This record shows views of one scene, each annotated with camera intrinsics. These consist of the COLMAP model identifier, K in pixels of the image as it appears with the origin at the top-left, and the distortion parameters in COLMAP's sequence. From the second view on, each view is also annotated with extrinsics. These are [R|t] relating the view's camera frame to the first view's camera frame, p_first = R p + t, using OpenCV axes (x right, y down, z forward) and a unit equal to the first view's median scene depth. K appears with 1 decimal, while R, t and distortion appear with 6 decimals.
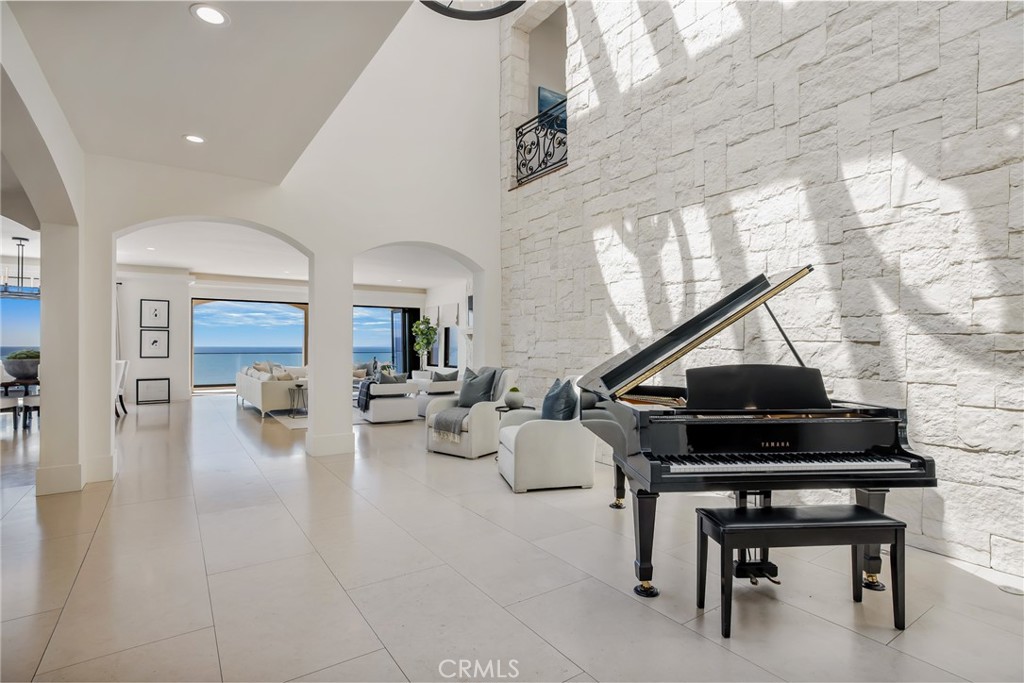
lens RADIAL K [[511.4, 0, 505.7], [0, 511.4, 339.3], [0, 0, 1]] dist [0.006562, 0.005626]
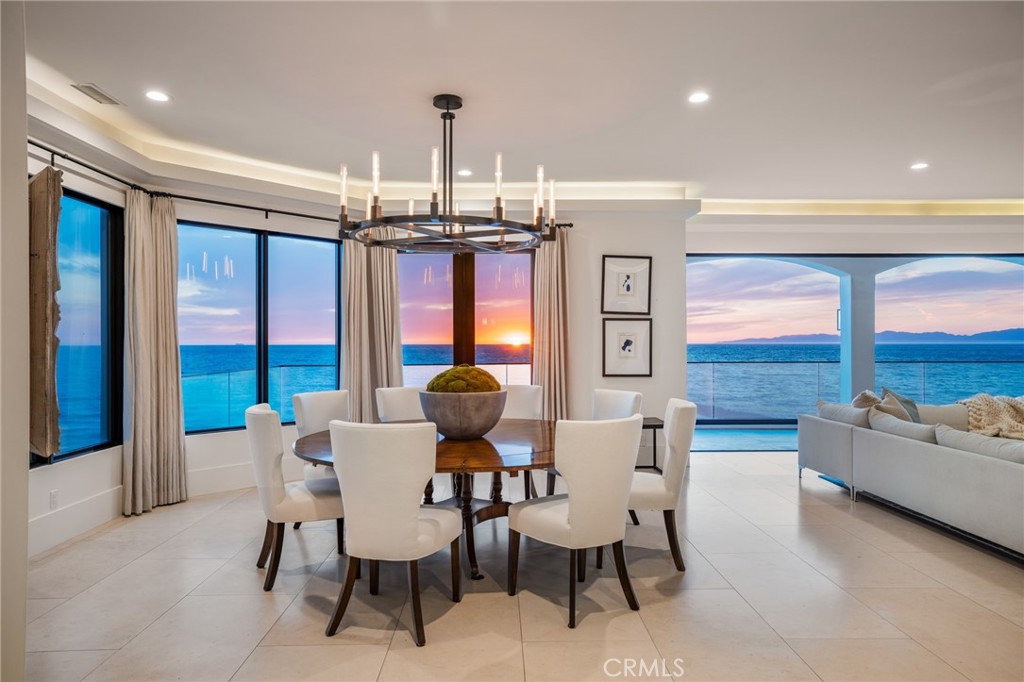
lens RADIAL K [[650.9, 0, 515.0], [0, 650.9, 341.2], [0, 0, 1]] dist [-0.000786, 0.004926]
pose [[0.861968, -0.003487, -0.506951, -0.586024], [0.009218, 0.999919, 0.008796, -0.004375], [0.506879, -0.012255, 0.861930, 0.536152]]
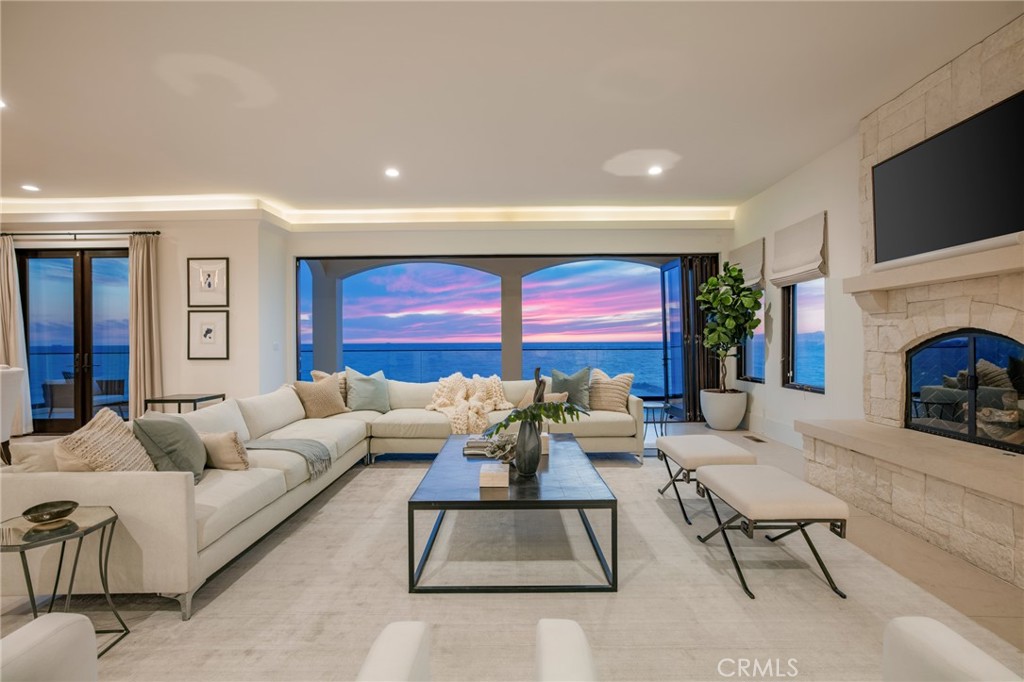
lens RADIAL K [[507.0, 0, 508.6], [0, 507.0, 337.5], [0, 0, 1]] dist [-0.011325, 0.005825]
pose [[0.829931, -0.011772, -0.557741, -0.125967], [0.014953, 0.999888, 0.001146, 0.019577], [0.557665, -0.009292, 0.830014, 0.907328]]
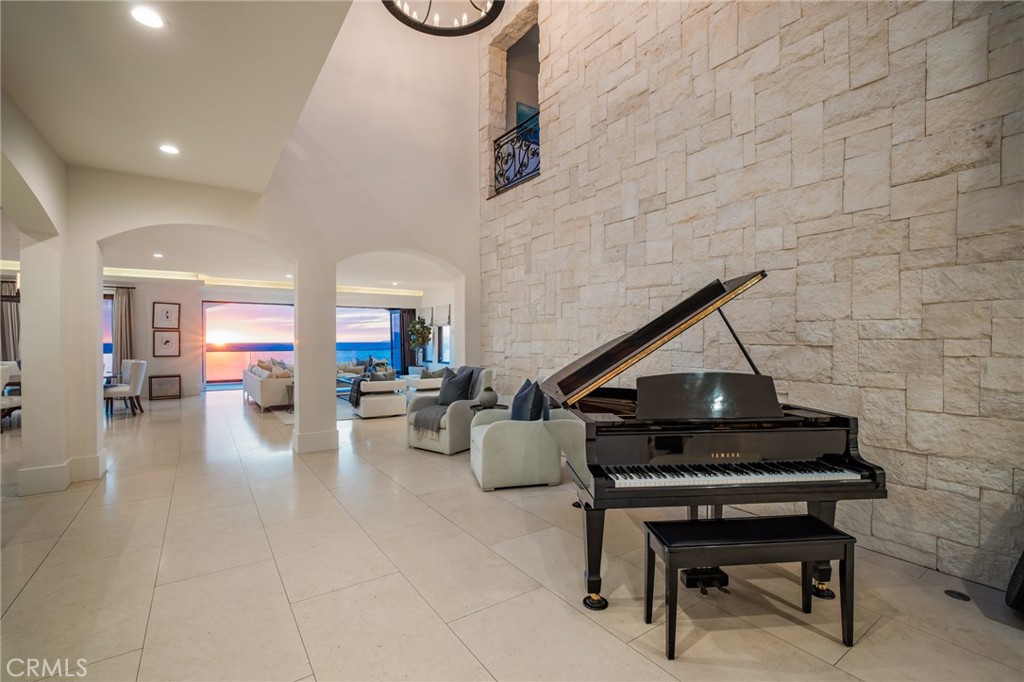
lens RADIAL K [[459.7, 0, 505.4], [0, 459.7, 339.2], [0, 0, 1]] dist [-0.002398, 0.000426]
pose [[0.999978, -0.003198, 0.005751, 0.029410], [0.003151, 0.999962, 0.008135, -0.007088], [-0.005777, -0.008116, 0.999950, 0.037201]]
